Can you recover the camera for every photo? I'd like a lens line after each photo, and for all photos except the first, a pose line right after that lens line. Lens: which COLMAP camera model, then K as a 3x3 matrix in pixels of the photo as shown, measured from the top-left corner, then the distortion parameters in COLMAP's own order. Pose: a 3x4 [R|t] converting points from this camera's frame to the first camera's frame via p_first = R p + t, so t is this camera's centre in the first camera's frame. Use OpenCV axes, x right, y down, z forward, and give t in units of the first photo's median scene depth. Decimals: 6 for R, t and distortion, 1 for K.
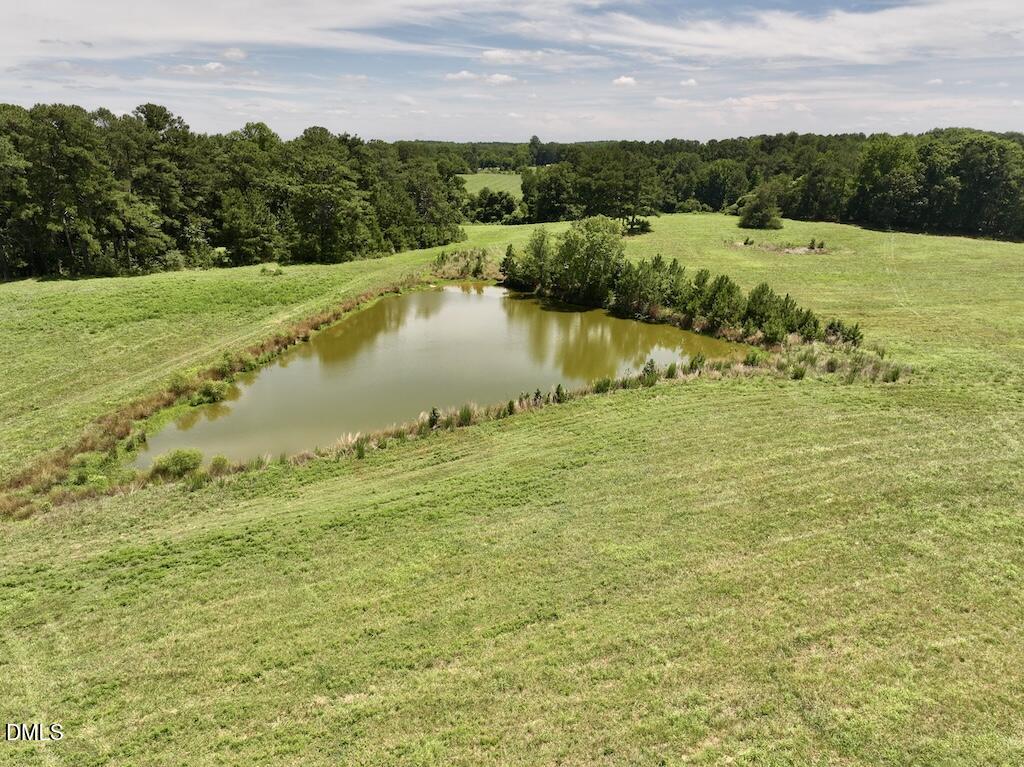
lens RADIAL K [[718.3, 0, 522.6], [0, 718.3, 380.4], [0, 0, 1]] dist [-0.002059, 0.019750]
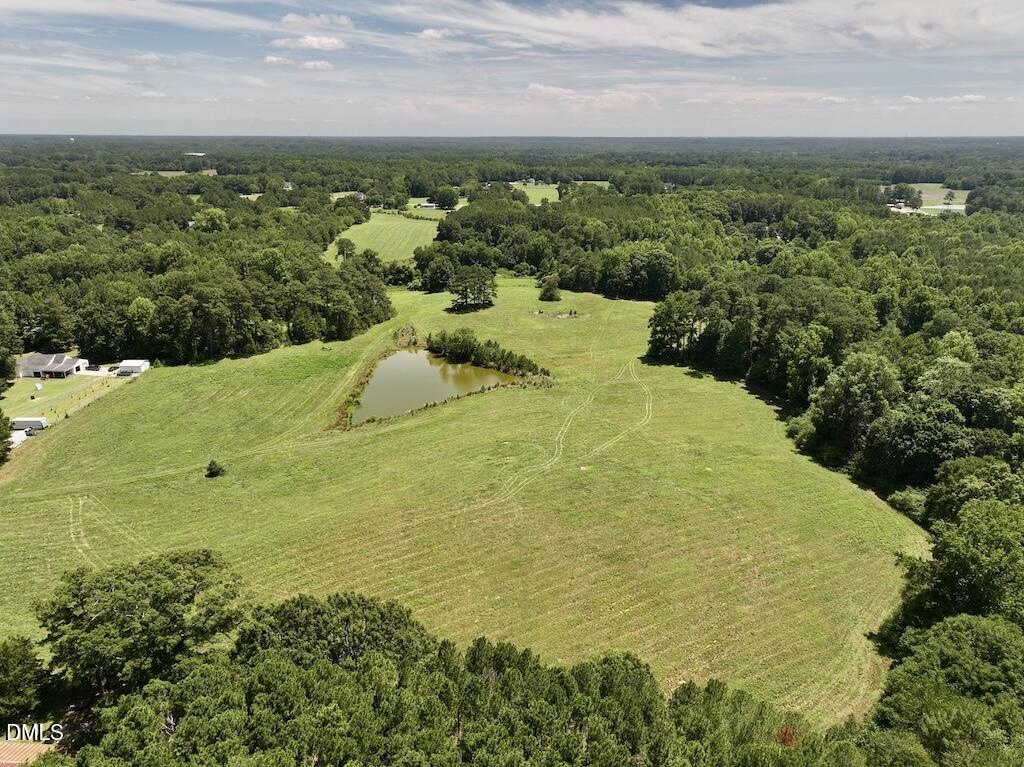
lens RADIAL K [[718.3, 0, 518.7], [0, 718.3, 390.4], [0, 0, 1]] dist [-0.002059, 0.019750]
pose [[0.984785, -0.053998, 0.165174, -0.128764], [0.048676, 0.998162, 0.036106, -0.068431], [-0.166820, -0.027517, 0.985603, -1.390987]]
